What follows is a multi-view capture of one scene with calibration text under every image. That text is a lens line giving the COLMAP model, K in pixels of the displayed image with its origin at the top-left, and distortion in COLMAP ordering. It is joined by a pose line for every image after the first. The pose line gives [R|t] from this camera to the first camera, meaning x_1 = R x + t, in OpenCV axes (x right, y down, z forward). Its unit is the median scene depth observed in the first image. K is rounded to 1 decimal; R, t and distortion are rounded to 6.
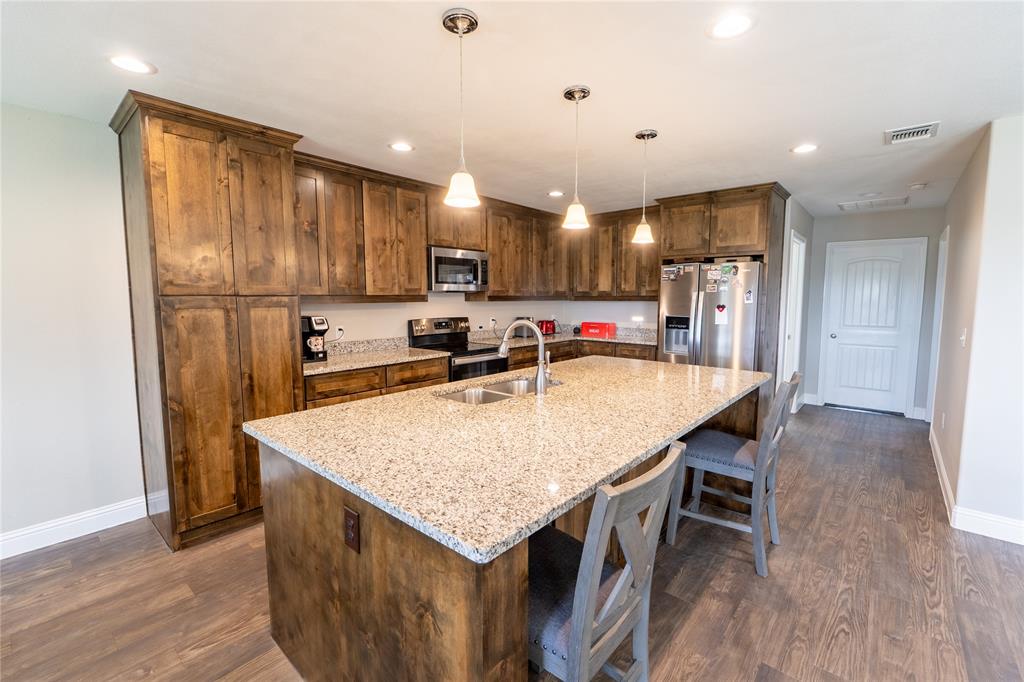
lens RADIAL K [[440.3, 0, 510.2], [0, 440.3, 337.4], [0, 0, 1]] dist [-0.003552, -0.000499]
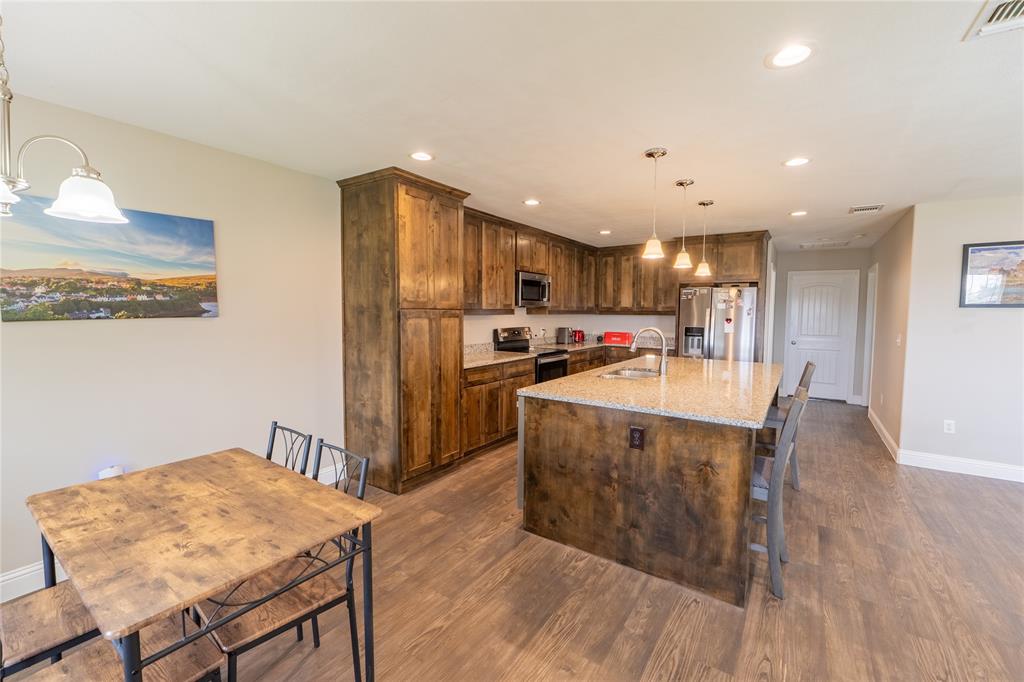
lens RADIAL K [[430.1, 0, 509.8], [0, 430.1, 337.9], [0, 0, 1]] dist [-0.002858, -0.000867]
pose [[0.993106, 0.000826, 0.117215, -0.354061], [0.002478, 0.999604, -0.028035, 0.021982], [-0.117192, 0.028132, 0.992711, -0.236245]]
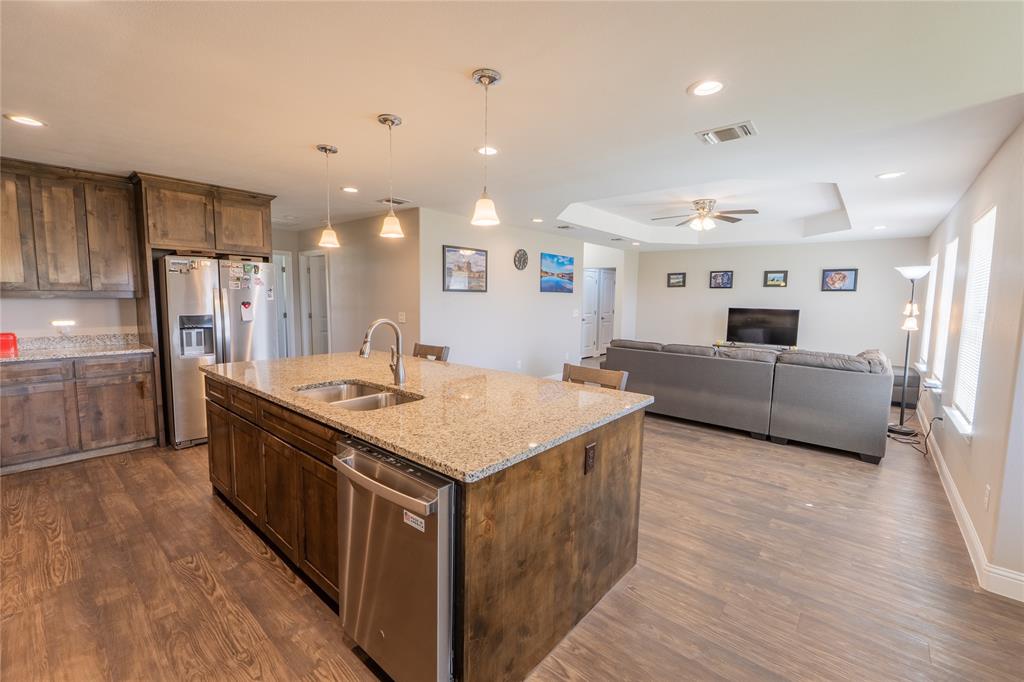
lens RADIAL K [[430.1, 0, 509.8], [0, 430.1, 337.9], [0, 0, 1]] dist [-0.002858, -0.000867]
pose [[-0.005747, -0.096528, 0.995314, -0.562520], [0.078737, 0.992196, 0.096680, -0.039496], [-0.996879, 0.078924, 0.001898, 0.397416]]
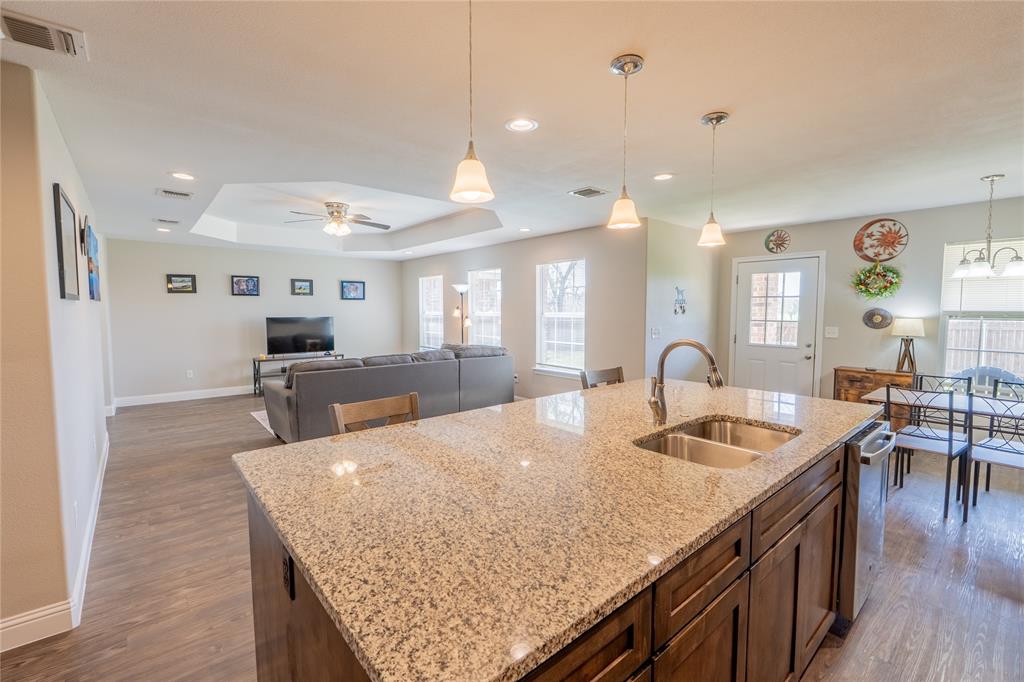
lens RADIAL K [[444.1, 0, 512.0], [0, 444.1, 341.0], [0, 0, 1]] dist [-0.001379, -0.000183]
pose [[-0.988621, -0.010742, 0.150044, 0.134666], [0.014108, 0.986429, 0.163579, -0.098091], [-0.149765, 0.163835, -0.975053, 1.052962]]
